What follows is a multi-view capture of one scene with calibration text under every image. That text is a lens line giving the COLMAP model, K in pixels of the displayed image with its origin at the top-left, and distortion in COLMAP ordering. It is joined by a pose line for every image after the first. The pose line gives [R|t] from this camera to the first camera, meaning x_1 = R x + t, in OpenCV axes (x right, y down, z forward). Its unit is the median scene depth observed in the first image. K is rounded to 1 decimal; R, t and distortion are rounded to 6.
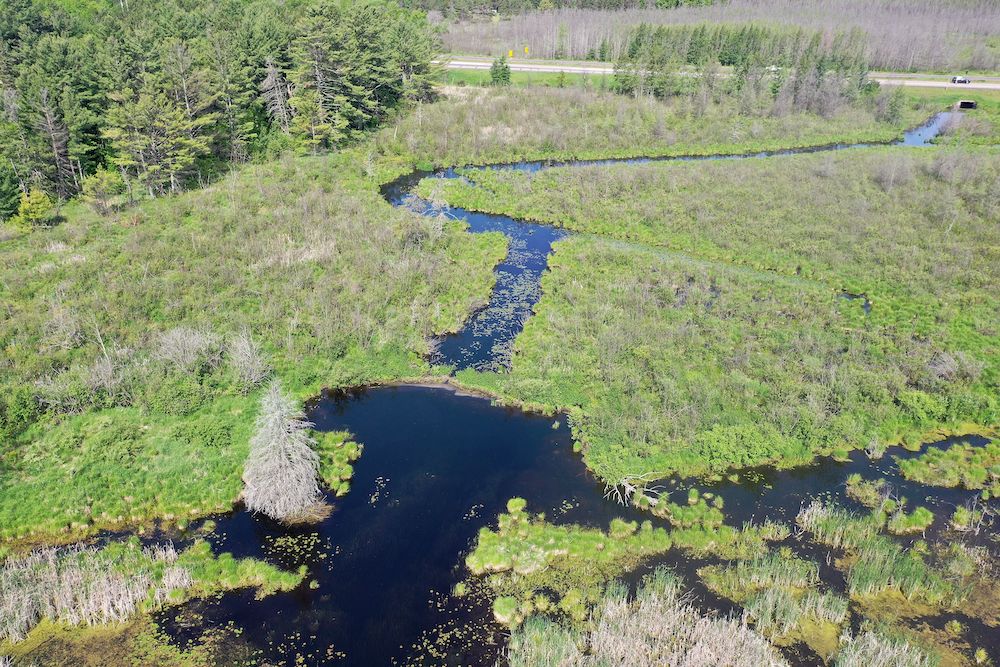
lens RADIAL K [[797.4, 0, 498.4], [0, 797.4, 330.4], [0, 0, 1]] dist [0.001408, 0.005218]
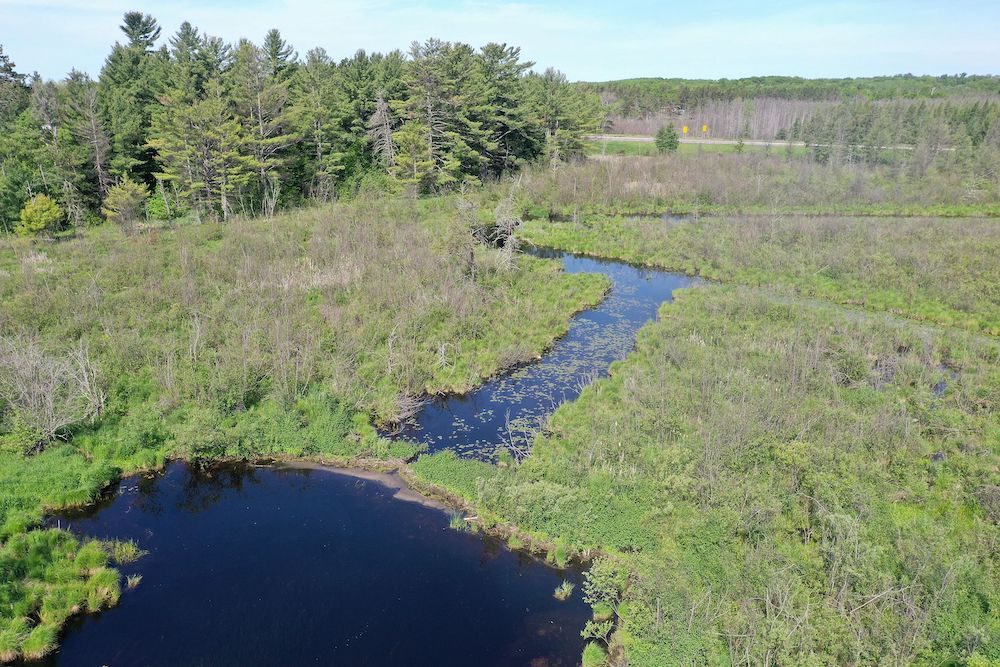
lens RADIAL K [[797.4, 0, 498.4], [0, 797.4, 330.4], [0, 0, 1]] dist [0.001408, 0.005218]
pose [[0.971589, 0.067739, -0.226775, 0.085378], [-0.098919, 0.986689, -0.129075, 0.025543], [0.215013, 0.147840, 0.965356, 0.370584]]
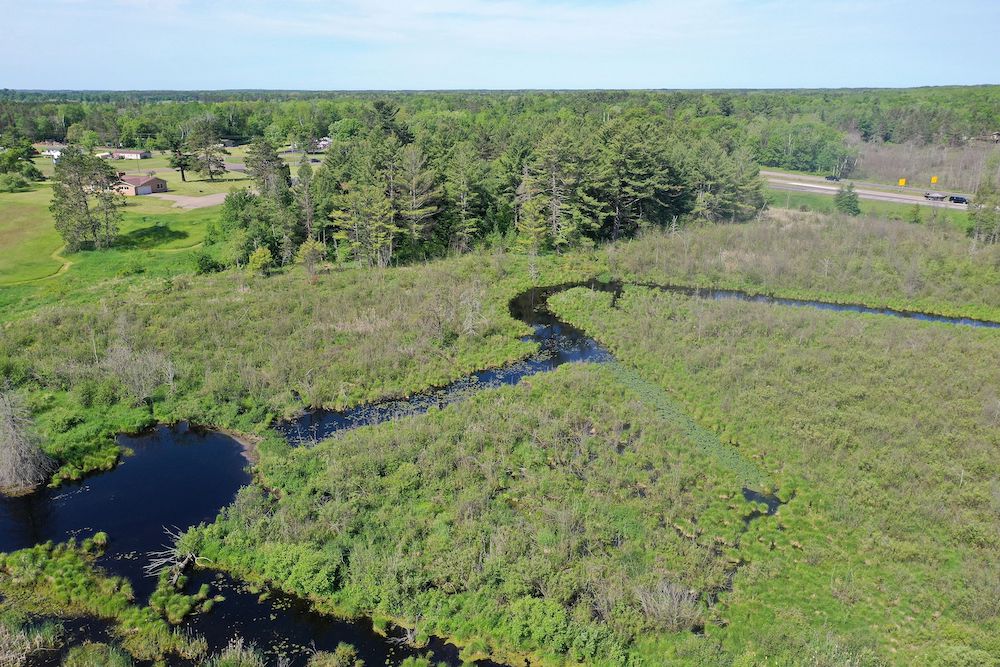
lens RADIAL K [[797.4, 0, 498.4], [0, 797.4, 330.4], [0, 0, 1]] dist [0.001408, 0.005218]
pose [[0.784454, 0.181351, -0.593080, 0.622847], [-0.259300, 0.964602, -0.048017, -0.090334], [0.563378, 0.191453, 0.803711, 0.202057]]
